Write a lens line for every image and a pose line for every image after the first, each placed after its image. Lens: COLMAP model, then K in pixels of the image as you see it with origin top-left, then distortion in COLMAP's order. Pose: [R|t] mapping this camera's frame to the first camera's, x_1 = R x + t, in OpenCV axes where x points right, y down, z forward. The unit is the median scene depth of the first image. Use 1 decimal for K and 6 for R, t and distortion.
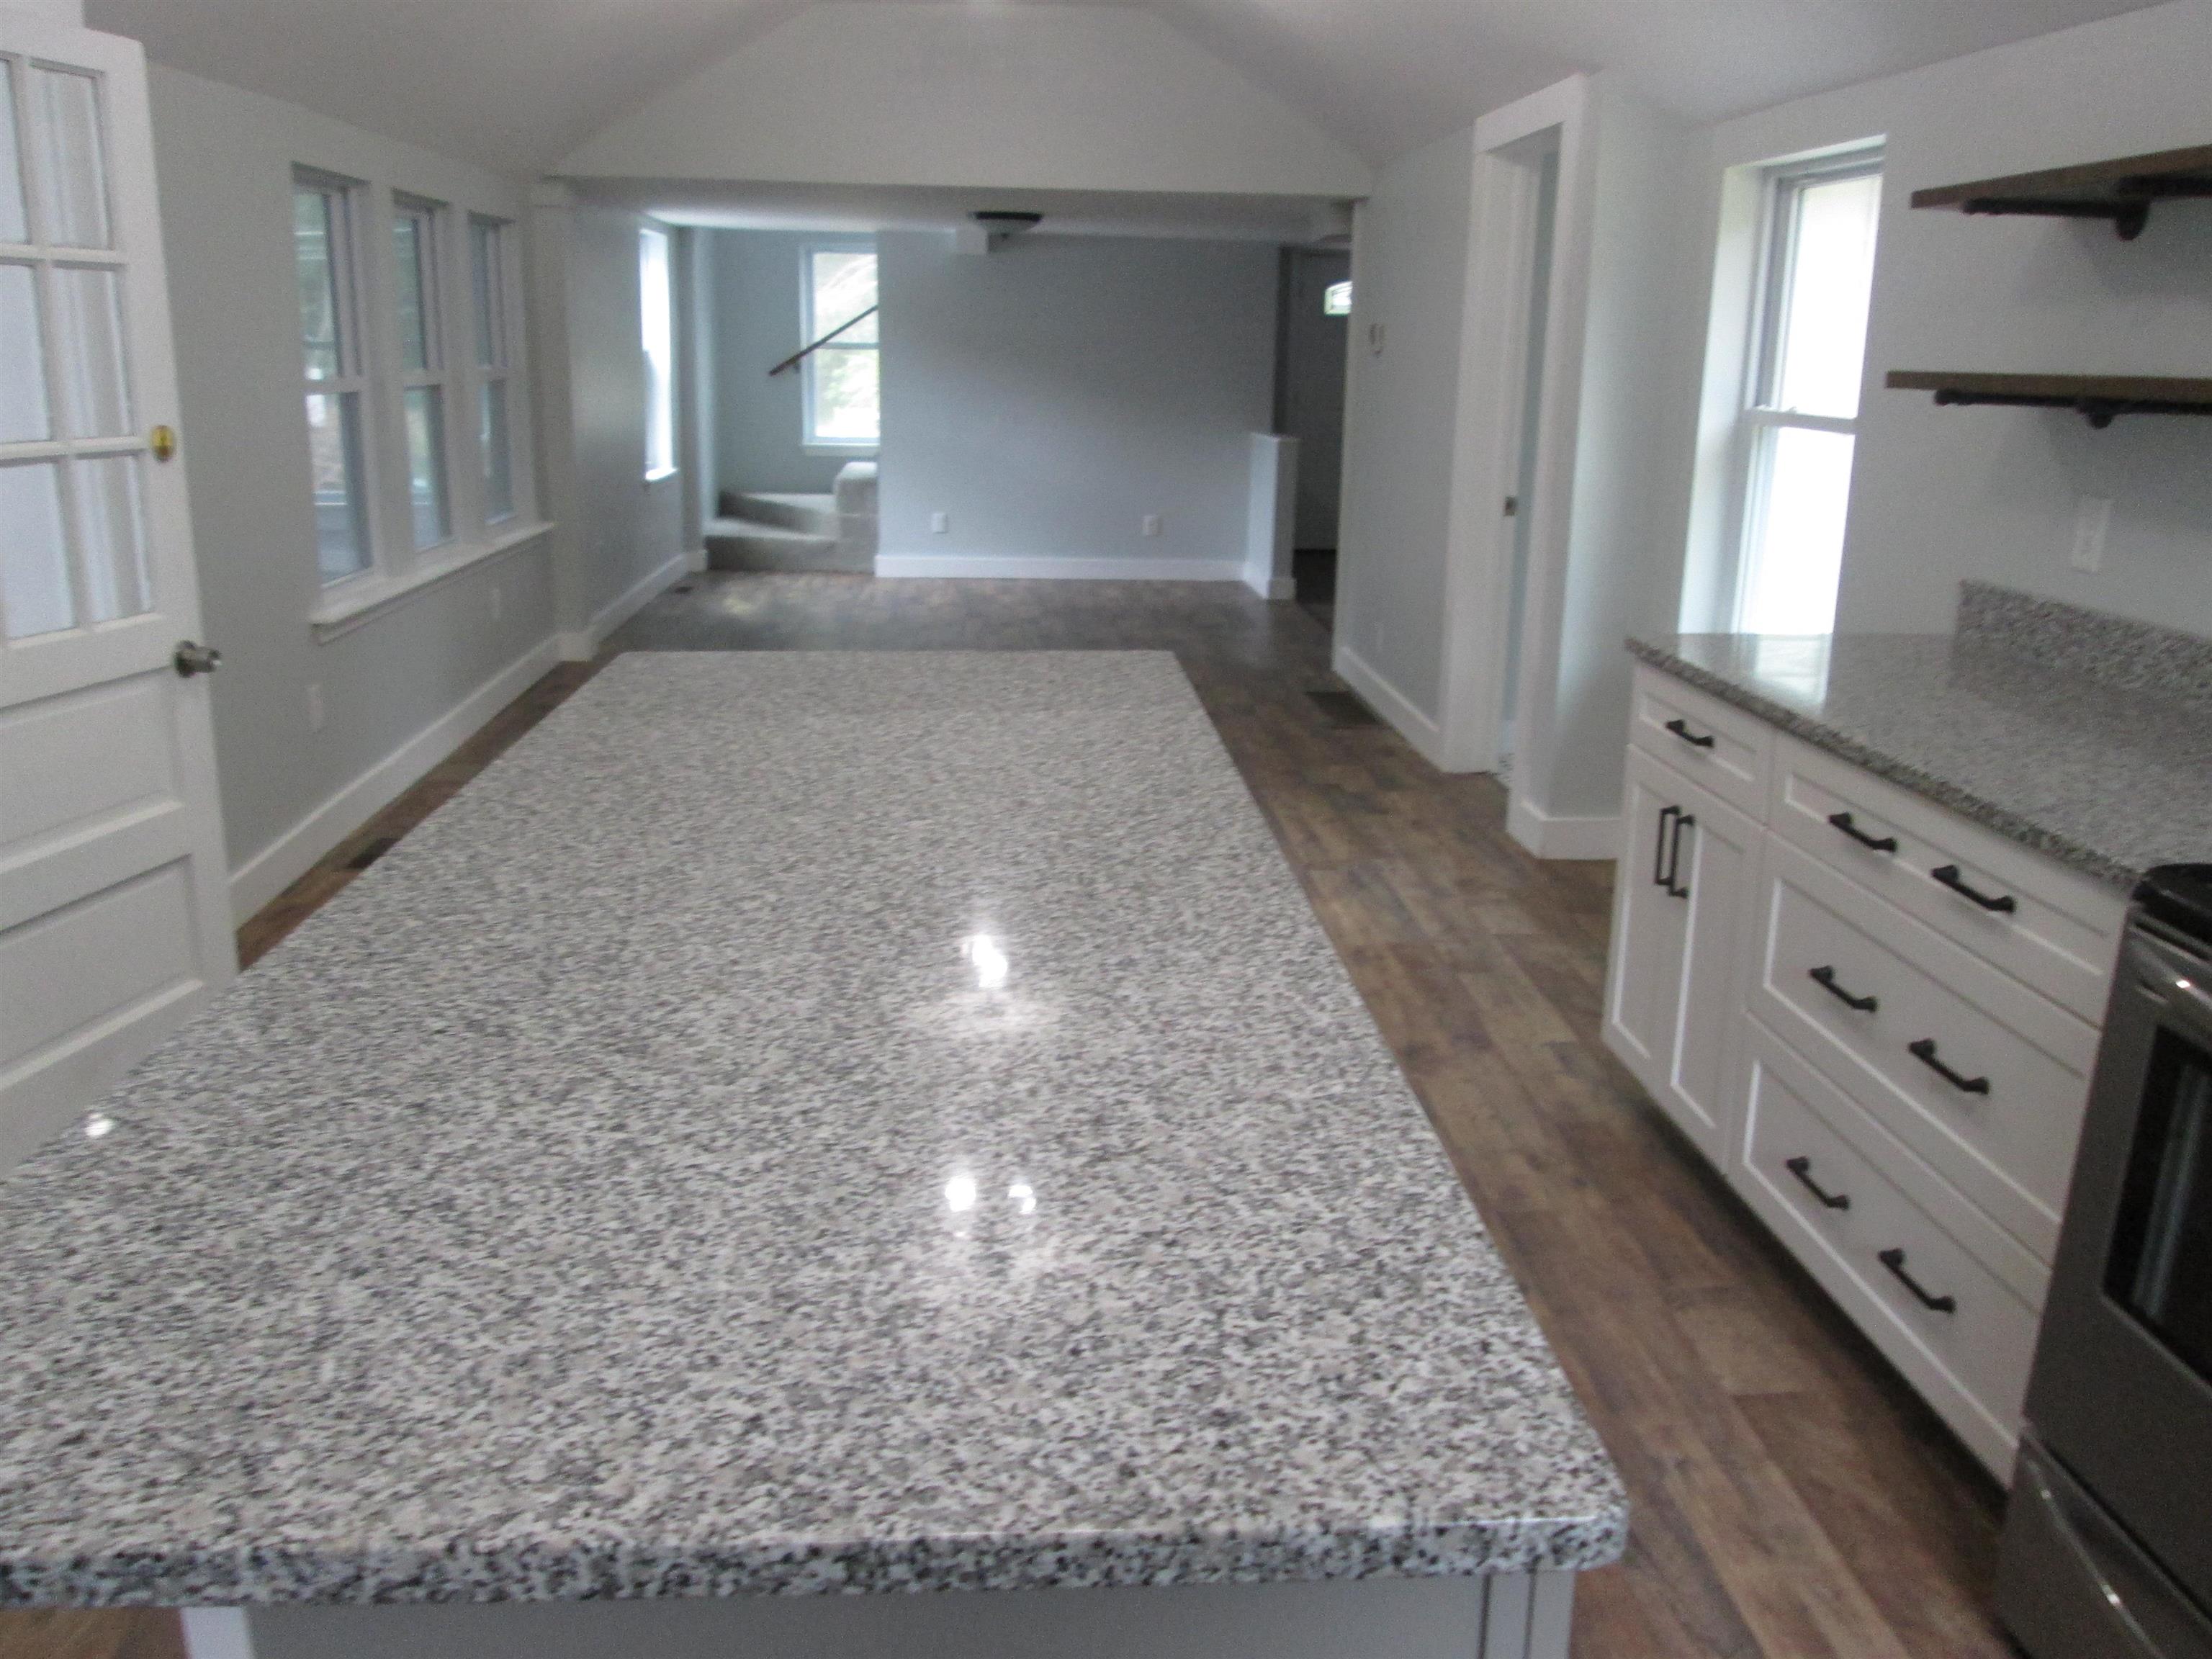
lens RADIAL K [[1836.0, 0, 1118.6], [0, 1836.0, 835.8], [0, 0, 1]] dist [-0.057642, 0.025973]
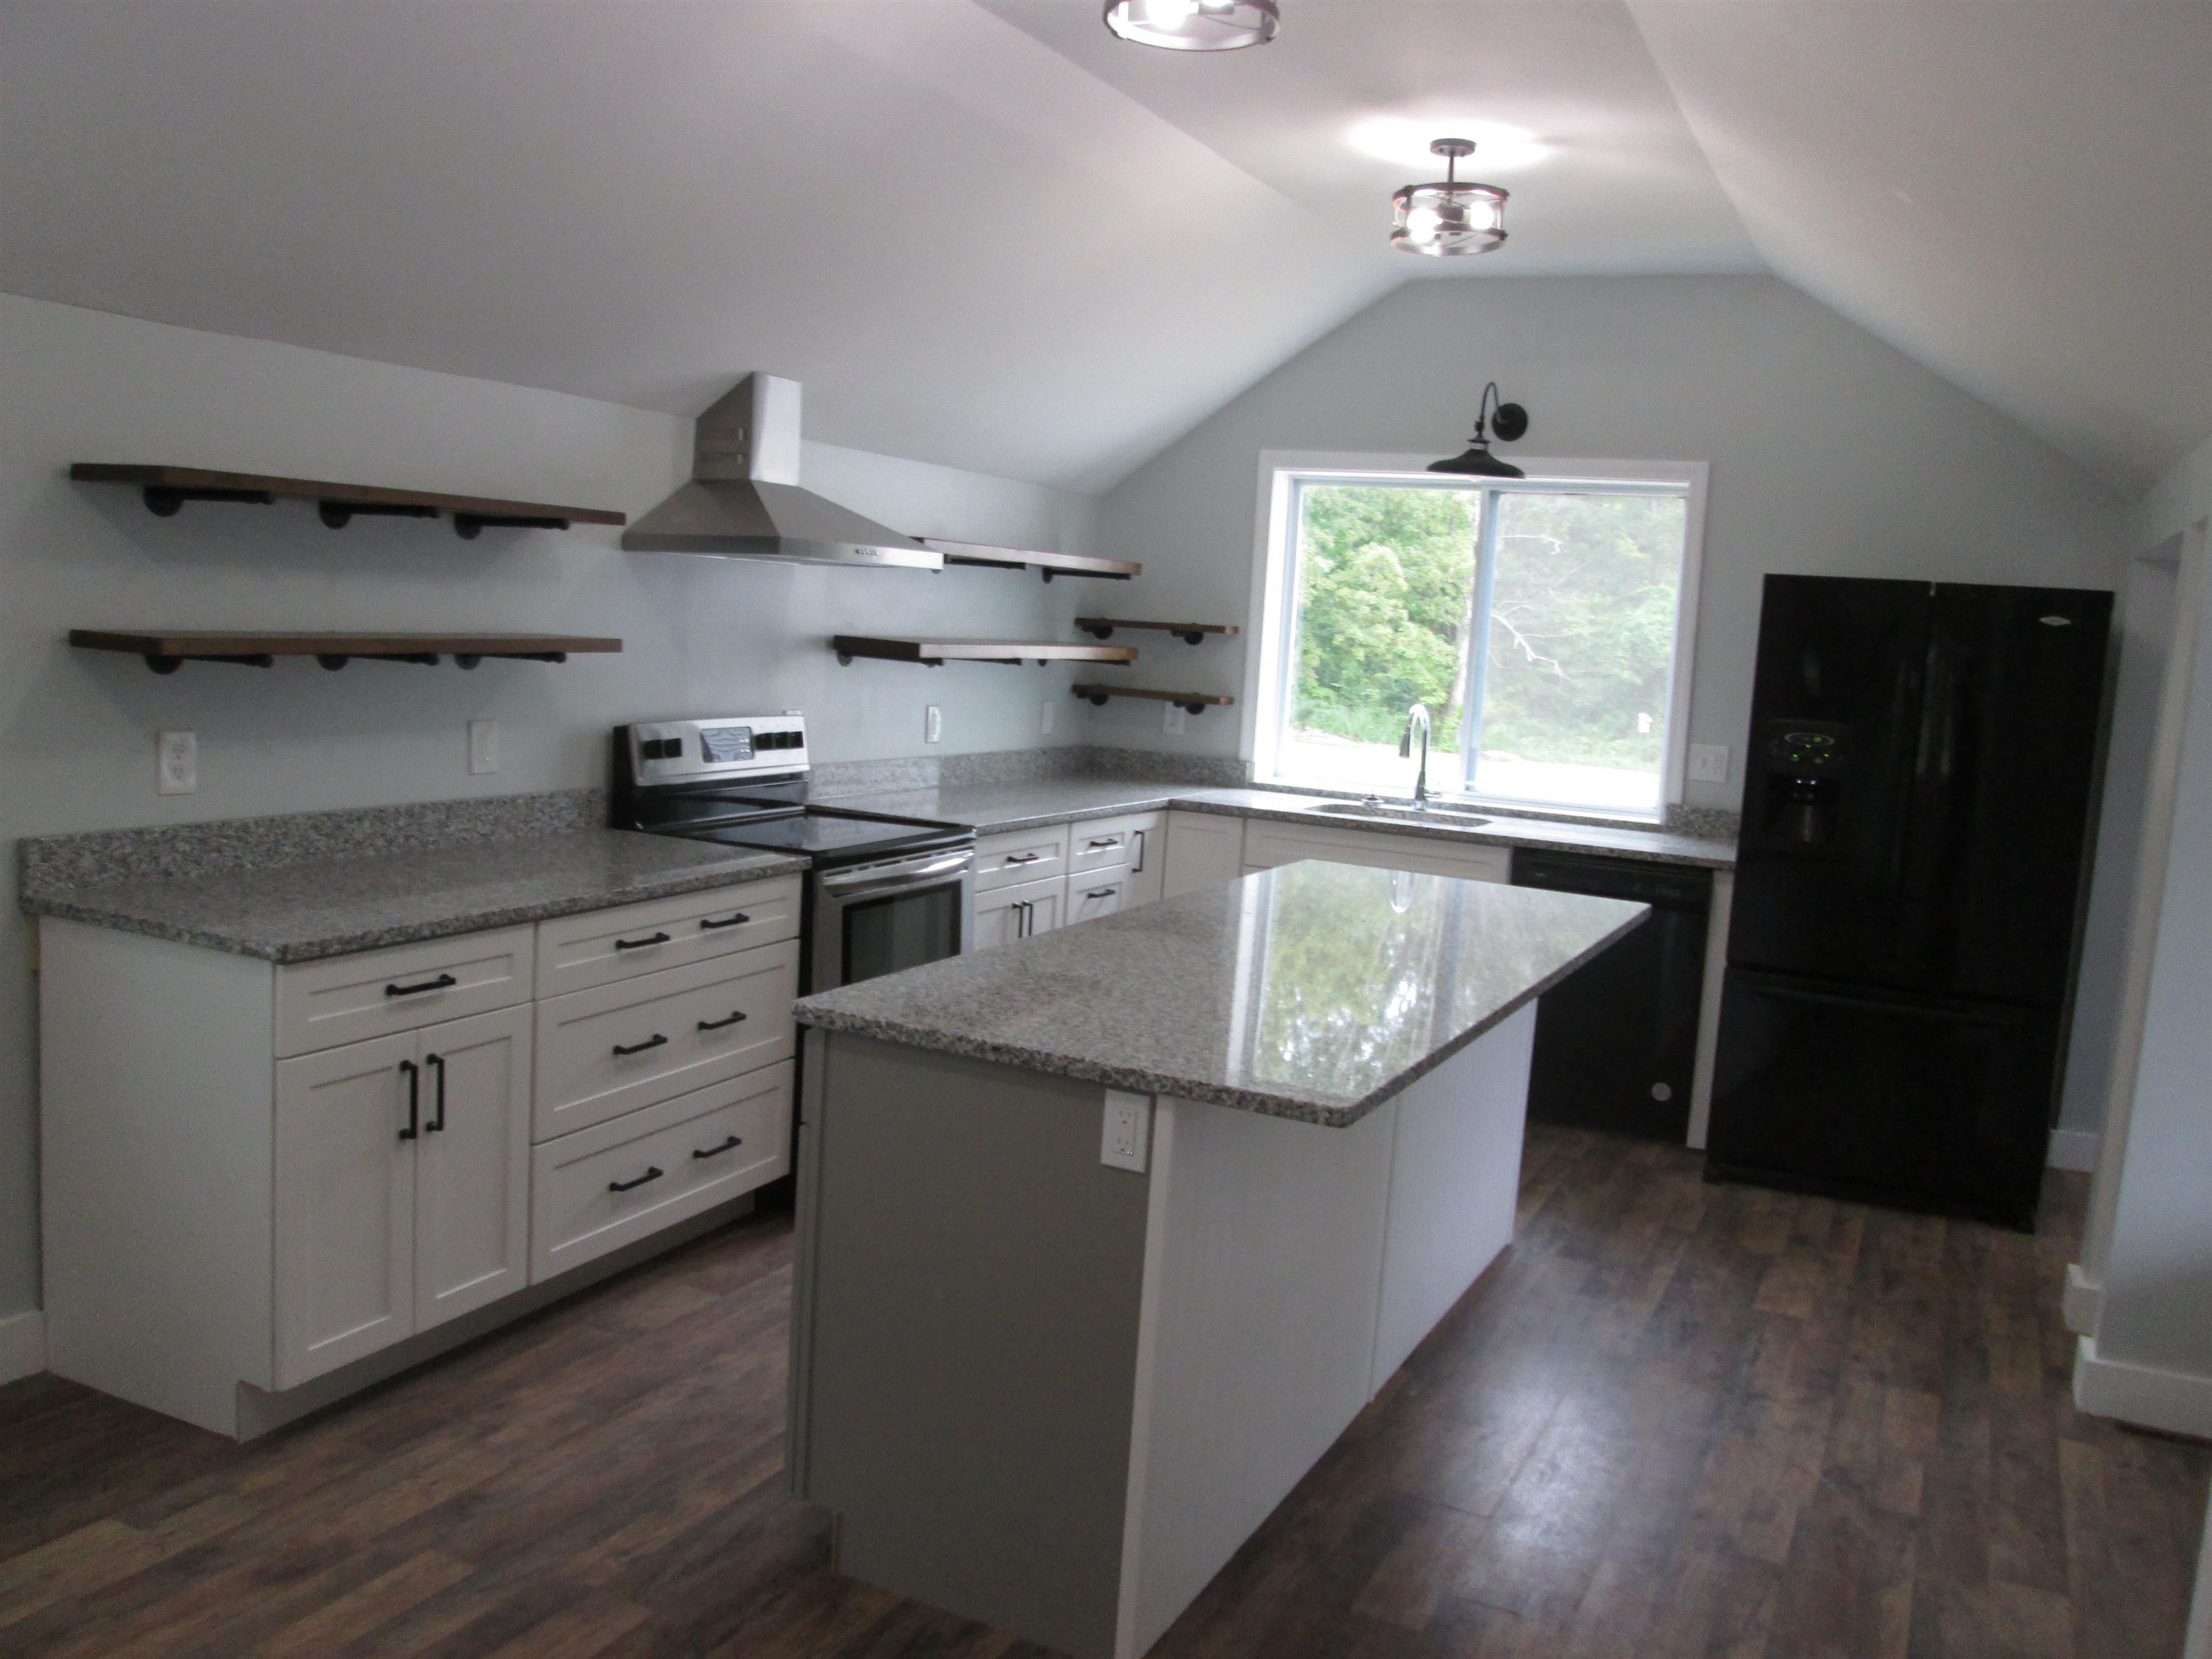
lens RADIAL K [[1836.0, 0, 1105.8], [0, 1836.0, 834.4], [0, 0, 1]] dist [-0.057642, 0.025973]
pose [[-0.867376, -0.132531, 0.479682, -0.958907], [0.052410, 0.934200, 0.352879, -0.884671], [-0.494886, 0.331219, -0.803356, 2.909778]]
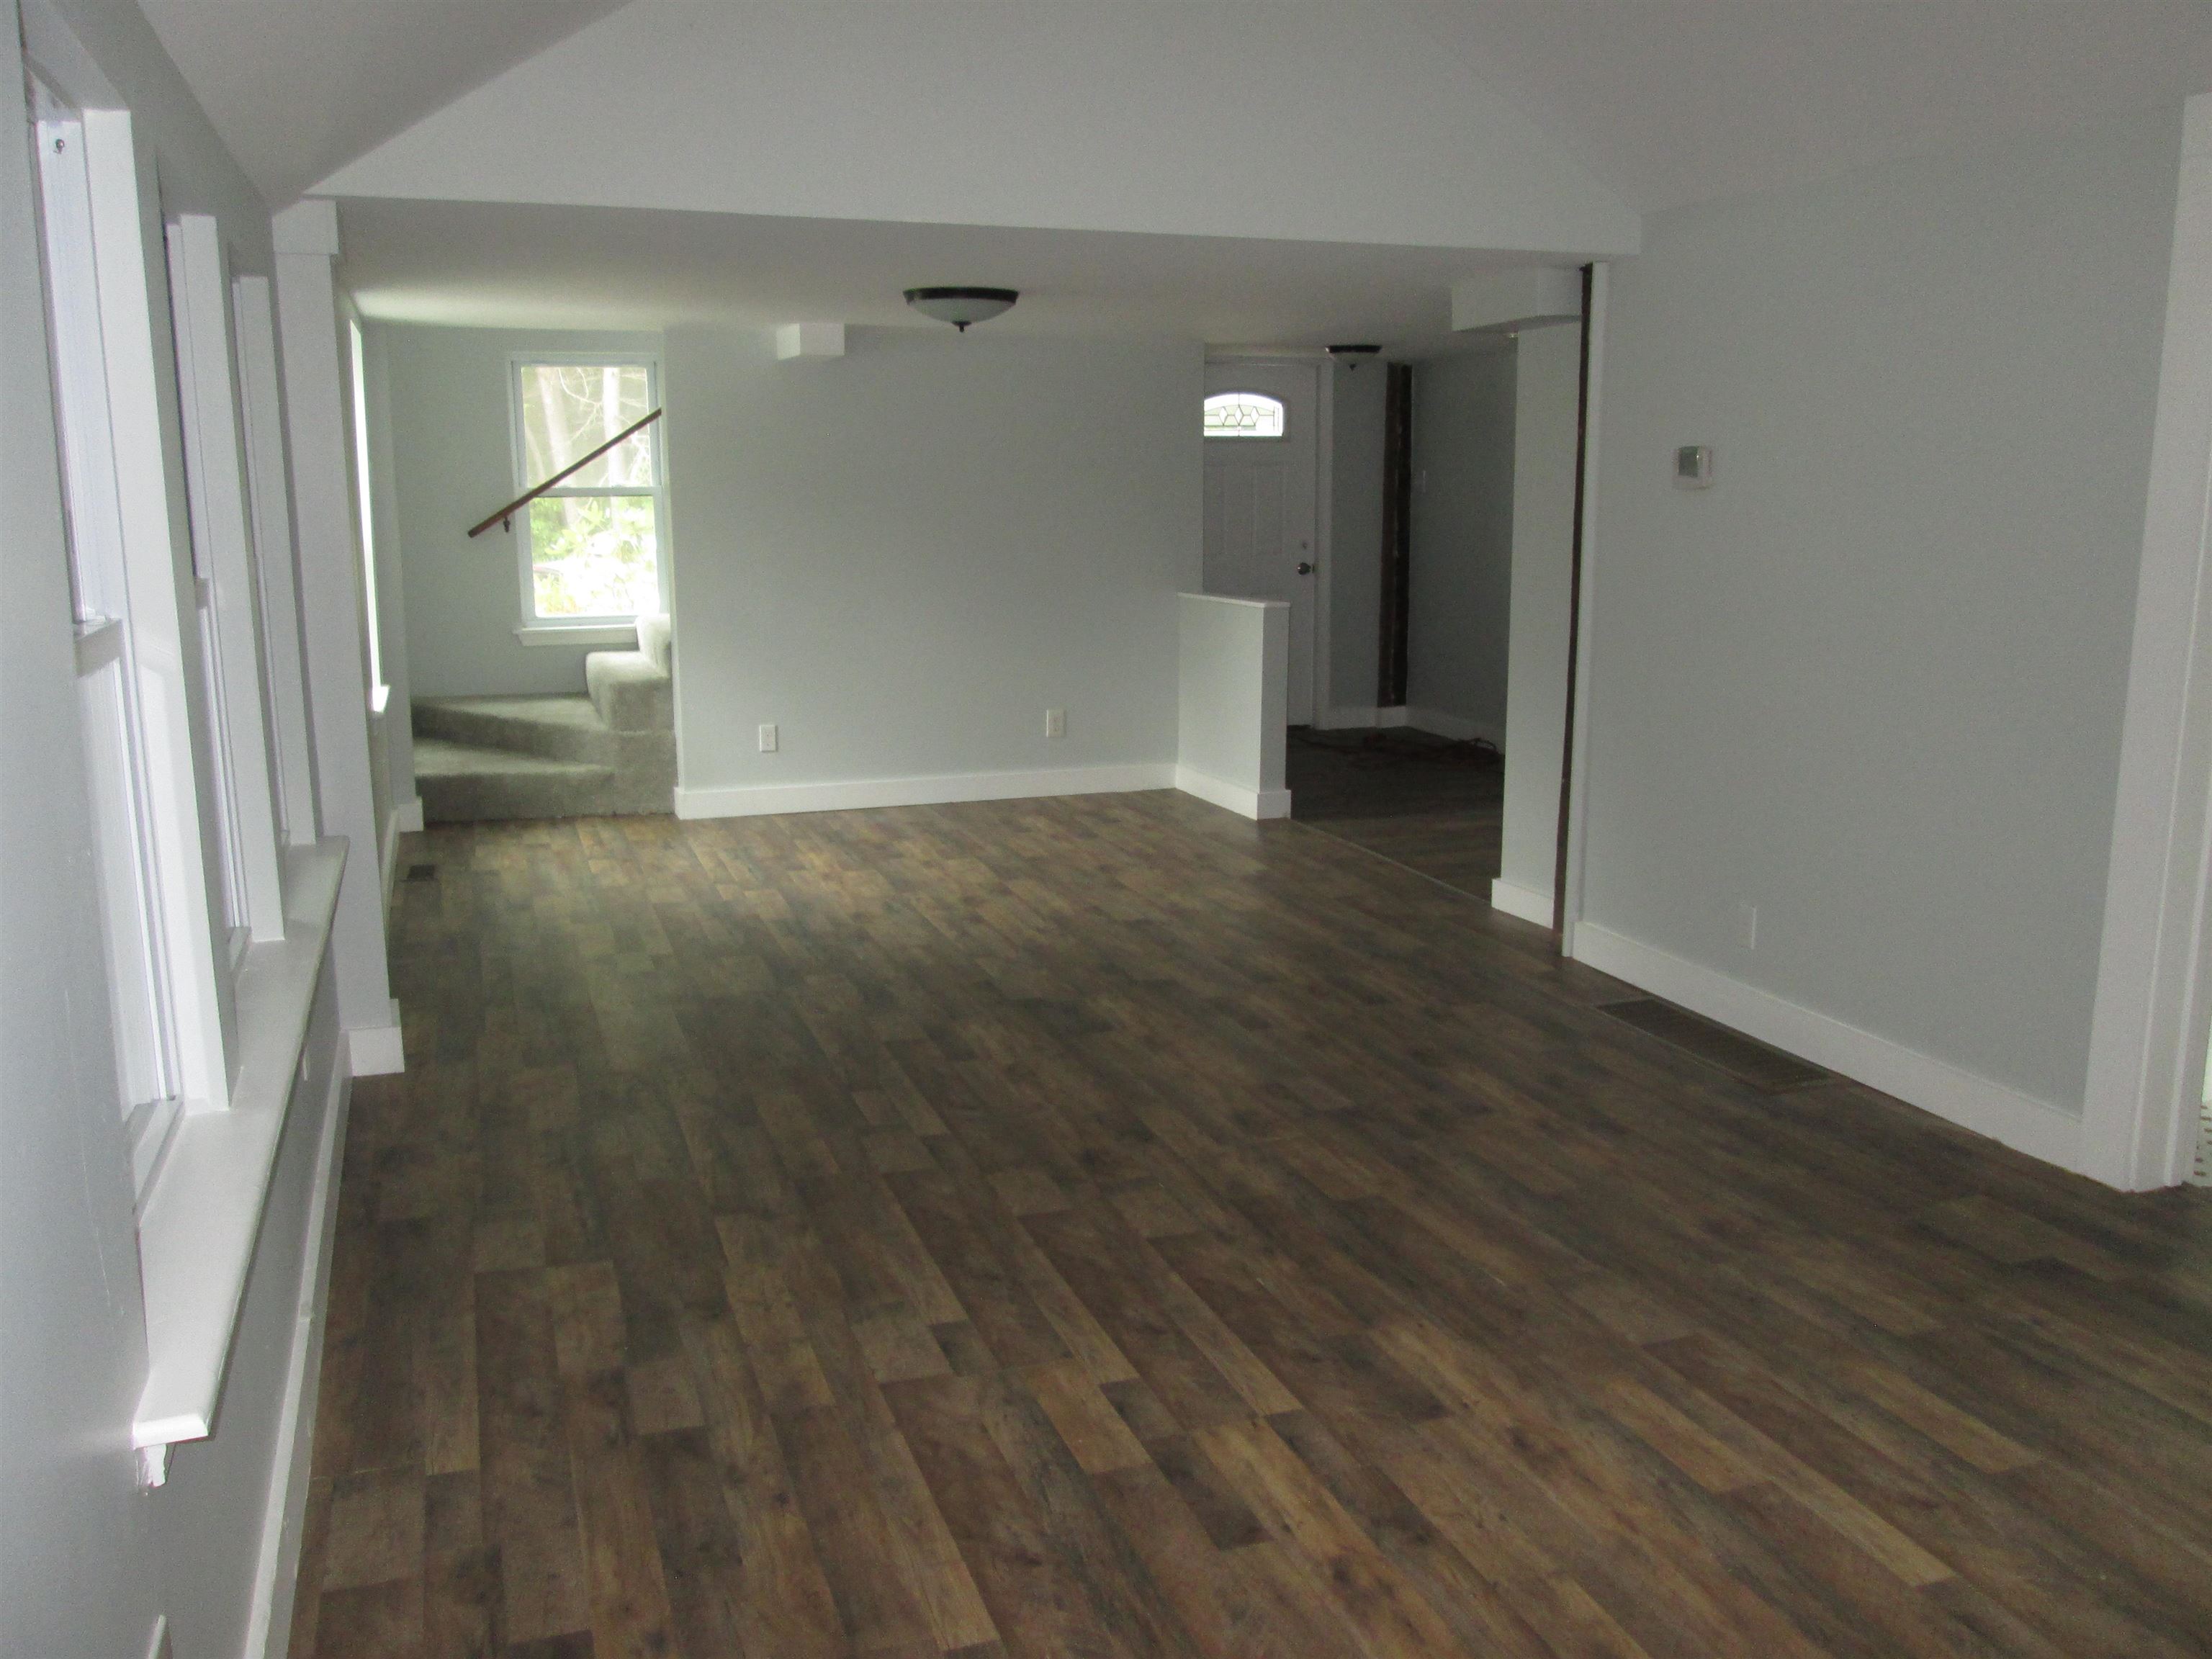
lens RADIAL K [[1836.0, 0, 1104.1], [0, 1836.0, 827.8], [0, 0, 1]] dist [-0.057642, 0.025973]
pose [[0.963256, -0.074188, 0.258135, -0.362134], [0.091734, 0.994174, -0.056591, -0.194759], [-0.252432, 0.078192, 0.964450, 0.670279]]
